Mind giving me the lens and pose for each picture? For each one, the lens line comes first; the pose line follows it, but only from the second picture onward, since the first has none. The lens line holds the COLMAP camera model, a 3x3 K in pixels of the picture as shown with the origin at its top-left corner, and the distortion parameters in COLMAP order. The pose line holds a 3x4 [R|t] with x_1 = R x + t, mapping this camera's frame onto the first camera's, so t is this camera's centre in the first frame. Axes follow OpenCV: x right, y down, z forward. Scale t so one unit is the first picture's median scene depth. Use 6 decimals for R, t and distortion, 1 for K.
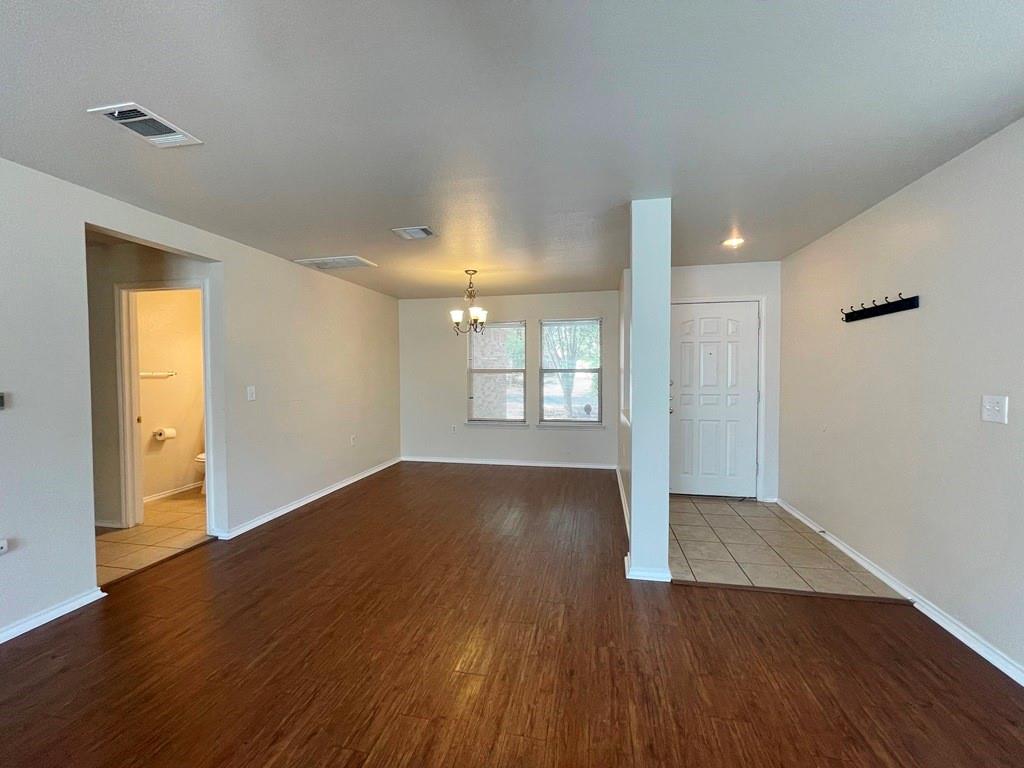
lens RADIAL K [[416.6, 0, 512.0], [0, 416.6, 384.0], [0, 0, 1]] dist [-0.004436, 0.000473]
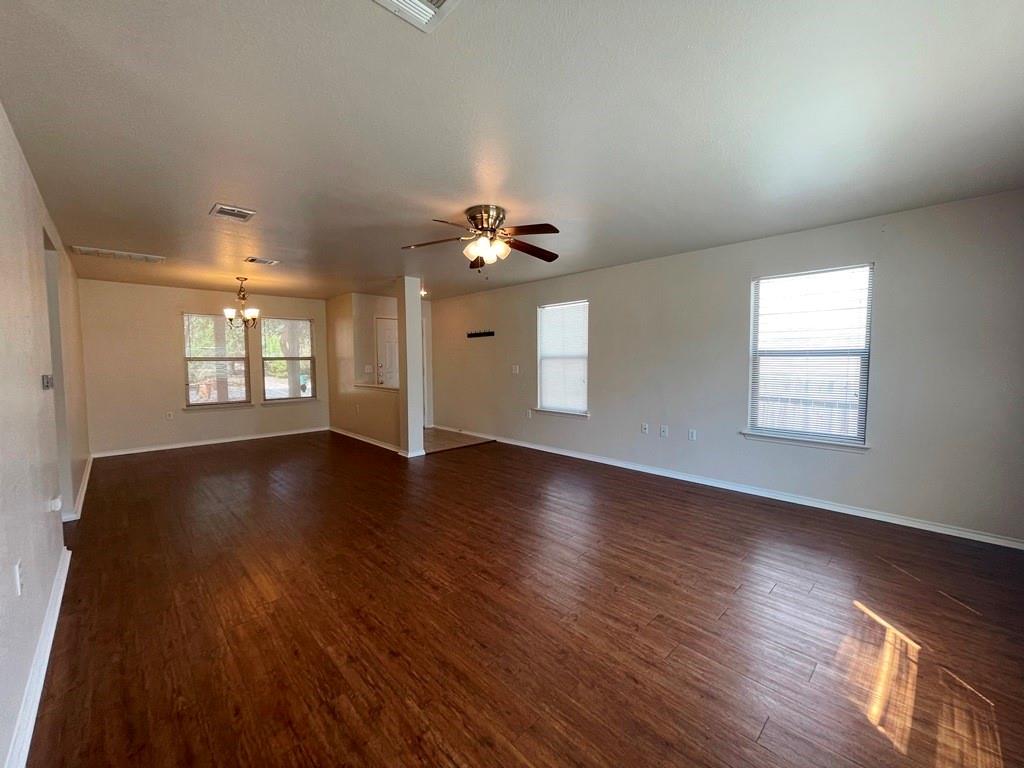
lens RADIAL K [[416.6, 0, 512.0], [0, 416.6, 384.0], [0, 0, 1]] dist [-0.004436, 0.000473]
pose [[0.567749, -0.049910, 0.821688, -0.527860], [0.028995, 0.998753, 0.040630, 0.014042], [-0.822691, 0.000757, 0.568488, -0.289414]]
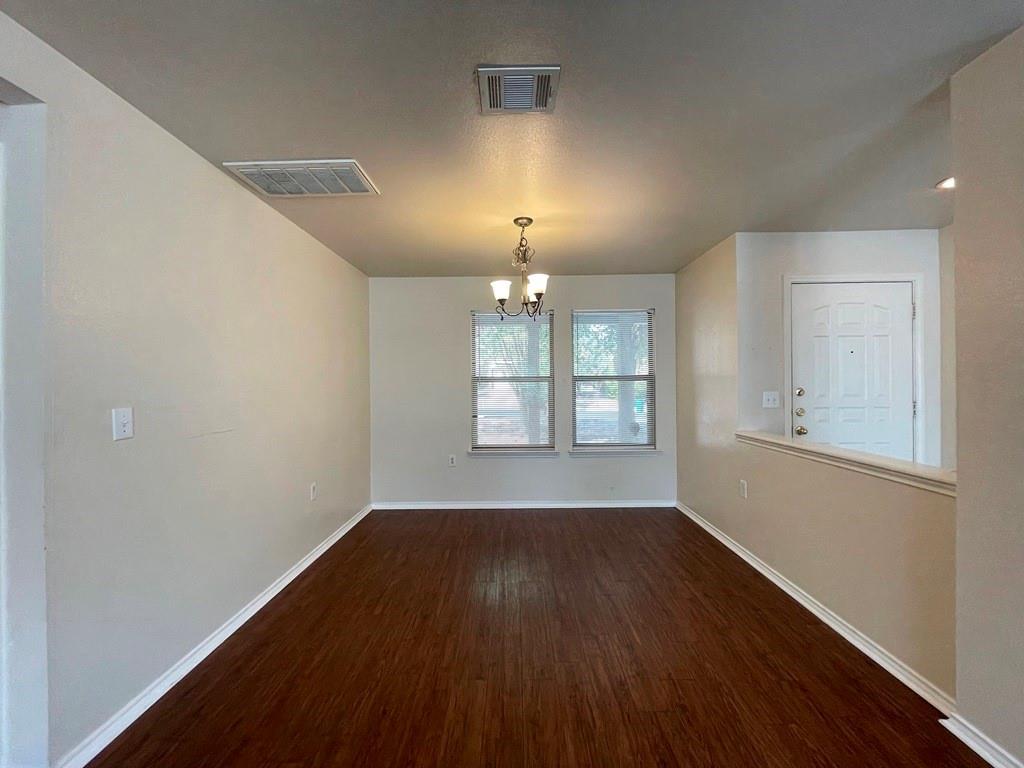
lens RADIAL K [[416.6, 0, 512.0], [0, 416.6, 384.0], [0, 0, 1]] dist [-0.004436, 0.000473]
pose [[0.980104, -0.005690, 0.198403, -0.190295], [0.011361, 0.999558, -0.027460, -0.002091], [-0.198160, 0.029167, 0.979736, 0.299615]]
